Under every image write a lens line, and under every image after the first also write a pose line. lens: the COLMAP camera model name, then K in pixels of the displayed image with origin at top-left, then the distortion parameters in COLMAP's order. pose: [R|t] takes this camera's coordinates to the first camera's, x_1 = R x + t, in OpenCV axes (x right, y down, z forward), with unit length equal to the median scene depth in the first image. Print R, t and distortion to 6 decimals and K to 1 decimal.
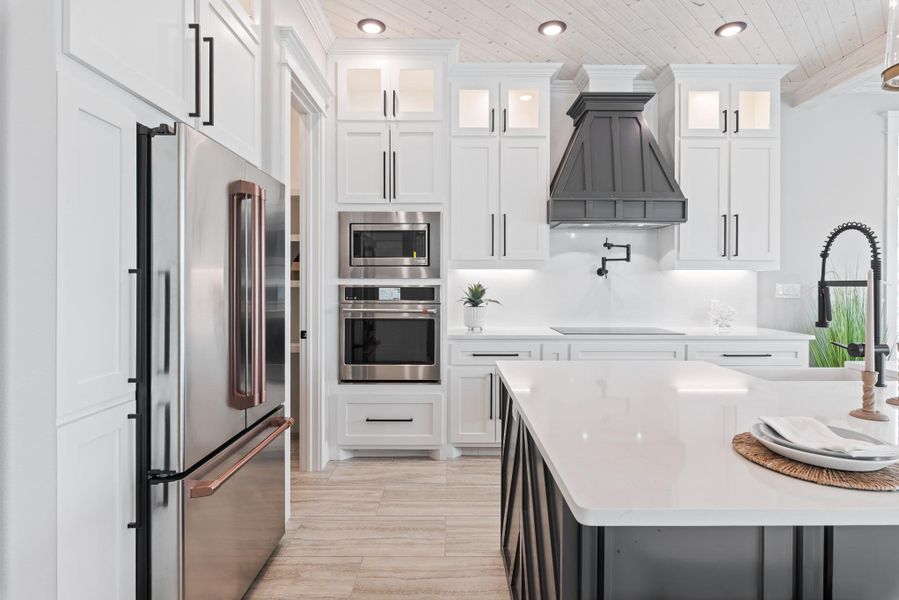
lens RADIAL K [[482.9, 0, 447.9], [0, 482.9, 284.6], [0, 0, 1]] dist [0.001576, 0.000501]
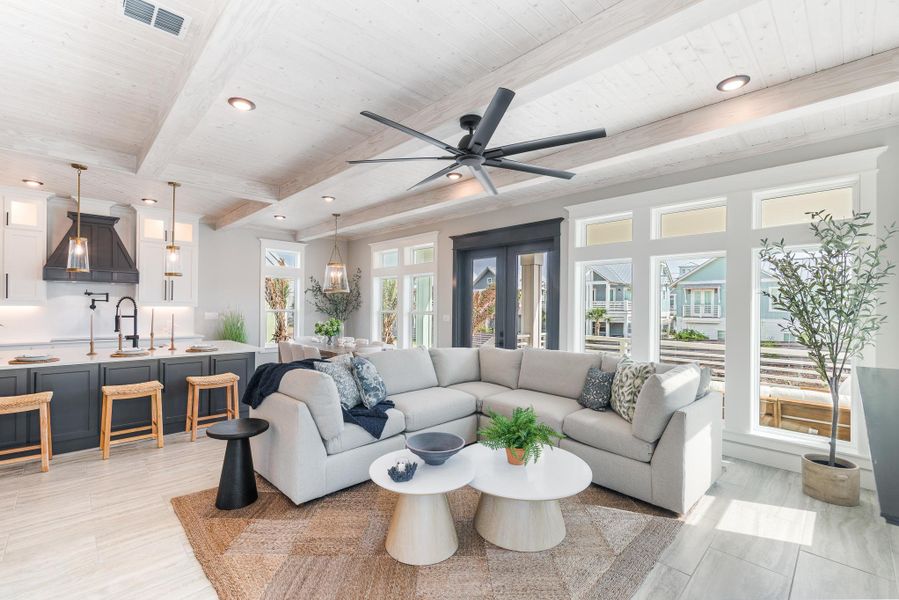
lens RADIAL K [[395.4, 0, 449.5], [0, 395.4, 300.0], [0, 0, 1]] dist [-0.000678, 0.000018]
pose [[0.722895, 0.012301, 0.690849, 0.281123], [-0.003661, 0.999896, -0.013973, -0.039227], [-0.690948, 0.007572, 0.722864, -1.109017]]
